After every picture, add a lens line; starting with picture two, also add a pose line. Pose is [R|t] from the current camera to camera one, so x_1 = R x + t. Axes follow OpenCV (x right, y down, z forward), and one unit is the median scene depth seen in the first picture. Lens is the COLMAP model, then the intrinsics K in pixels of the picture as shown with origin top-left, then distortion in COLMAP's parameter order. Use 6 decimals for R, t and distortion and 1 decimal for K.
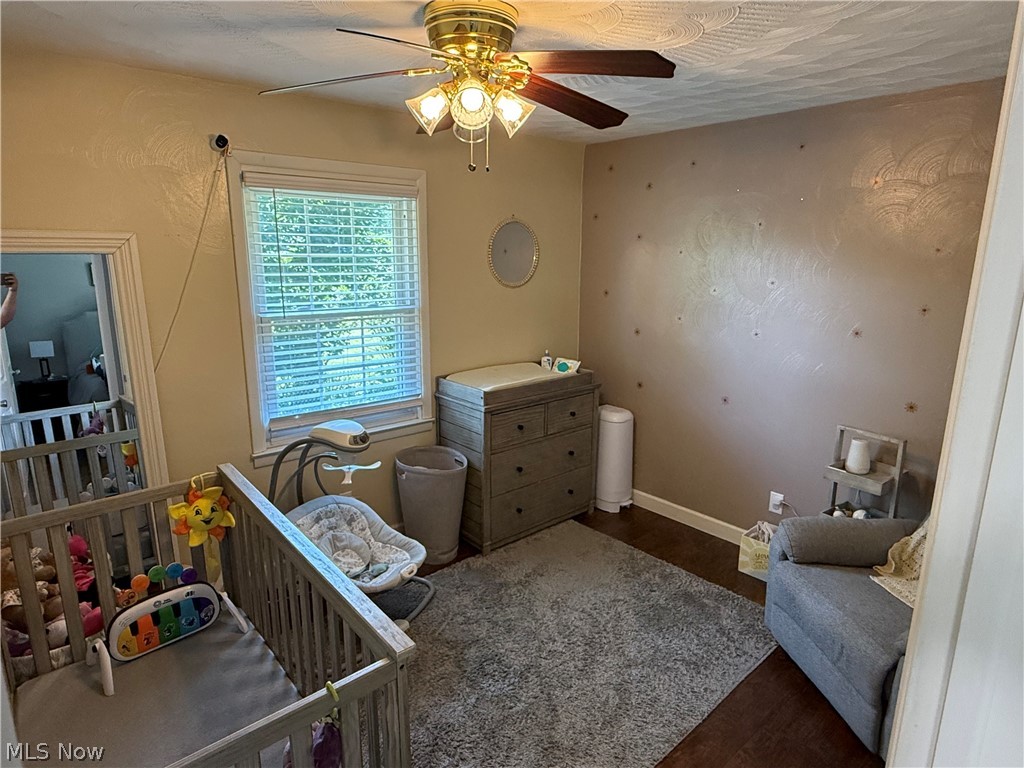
lens RADIAL K [[594.7, 0, 512.0], [0, 594.7, 384.0], [0, 0, 1]] dist [0.000926, -0.000747]
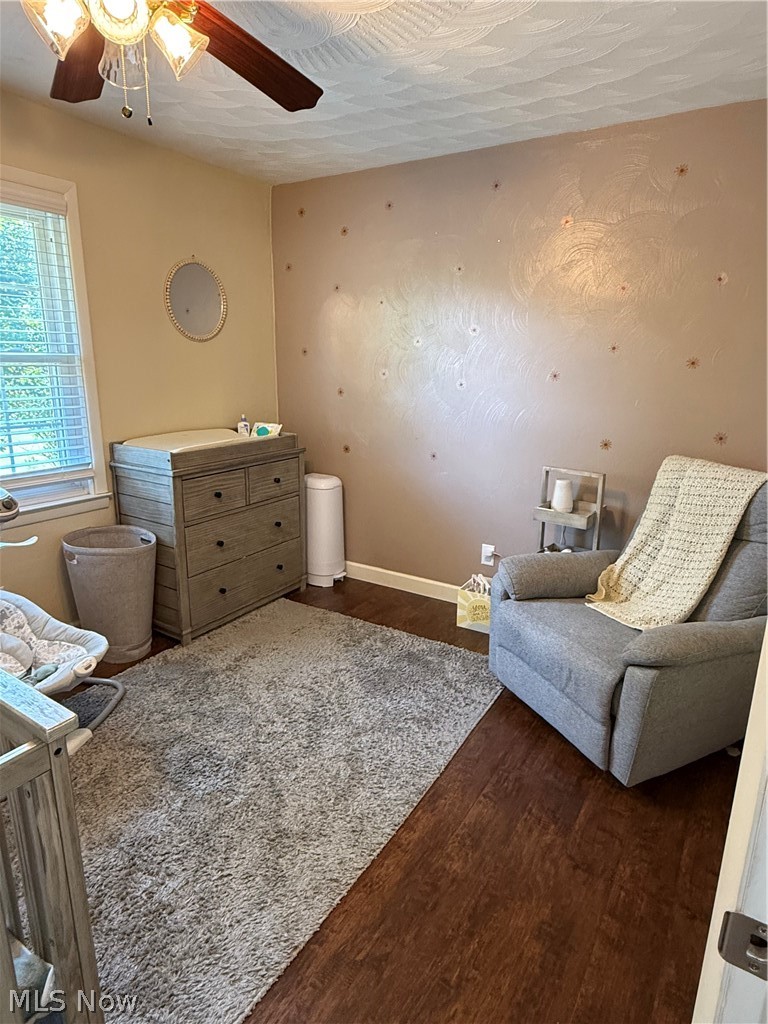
lens RADIAL K [[594.7, 0, 382.5], [0, 594.7, 505.5], [0, 0, 1]] dist [0.000926, -0.000747]
pose [[0.957707, -0.064138, 0.280506, -0.000273], [0.057150, 0.997819, 0.033029, 0.080742], [-0.282013, -0.015601, 0.959284, 0.101503]]
